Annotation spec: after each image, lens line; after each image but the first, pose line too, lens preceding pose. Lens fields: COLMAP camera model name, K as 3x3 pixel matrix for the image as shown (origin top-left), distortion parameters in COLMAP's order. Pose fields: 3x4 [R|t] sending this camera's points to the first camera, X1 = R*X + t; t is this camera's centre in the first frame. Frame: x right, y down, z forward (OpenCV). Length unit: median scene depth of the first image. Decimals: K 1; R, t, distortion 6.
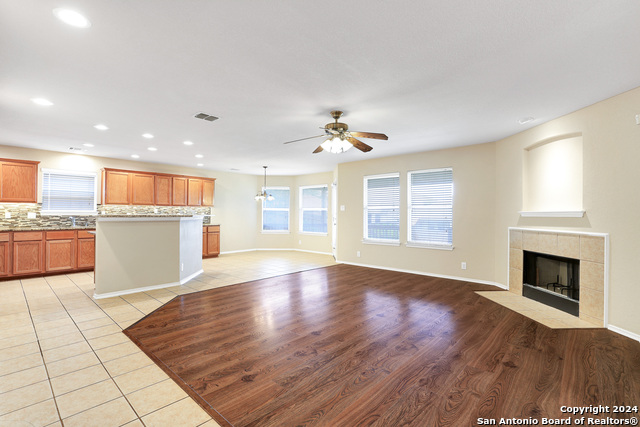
lens RADIAL K [[295.7, 0, 325.0], [0, 295.7, 211.1], [0, 0, 1]] dist [-0.027729, 0.007624]
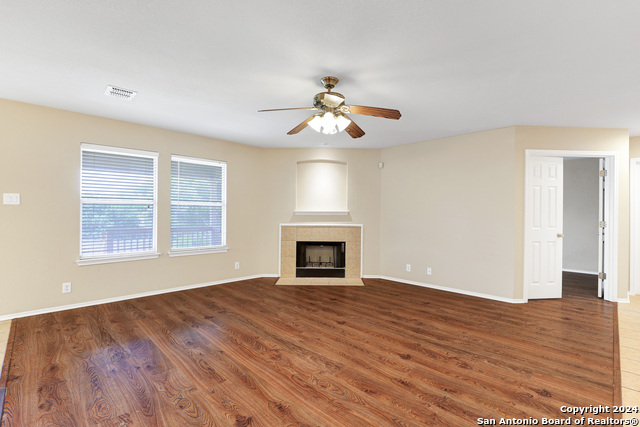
lens RADIAL K [[295.7, 0, 323.7], [0, 295.7, 212.1], [0, 0, 1]] dist [-0.027729, 0.007624]
pose [[0.062213, 0.000962, 0.998062, -0.516378], [-0.016615, 0.999862, 0.000072, 0.003916], [-0.997925, -0.016588, 0.062221, 0.695531]]
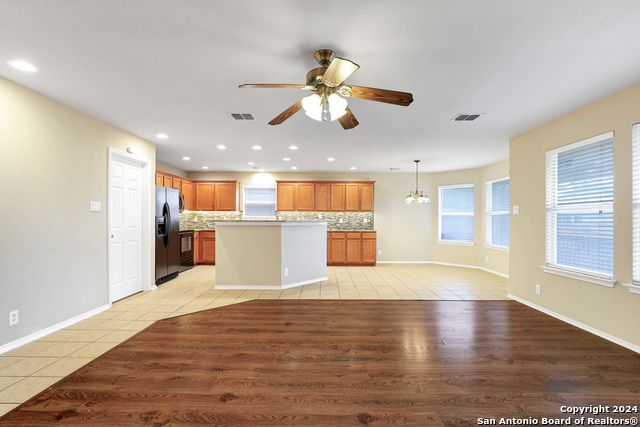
lens RADIAL K [[295.7, 0, 325.8], [0, 295.7, 215.6], [0, 0, 1]] dist [-0.027729, 0.007624]
pose [[0.664424, -0.007193, -0.747321, 0.362070], [0.005025, 0.999974, -0.005157, 0.003269], [0.747339, -0.000329, 0.664443, 0.425002]]
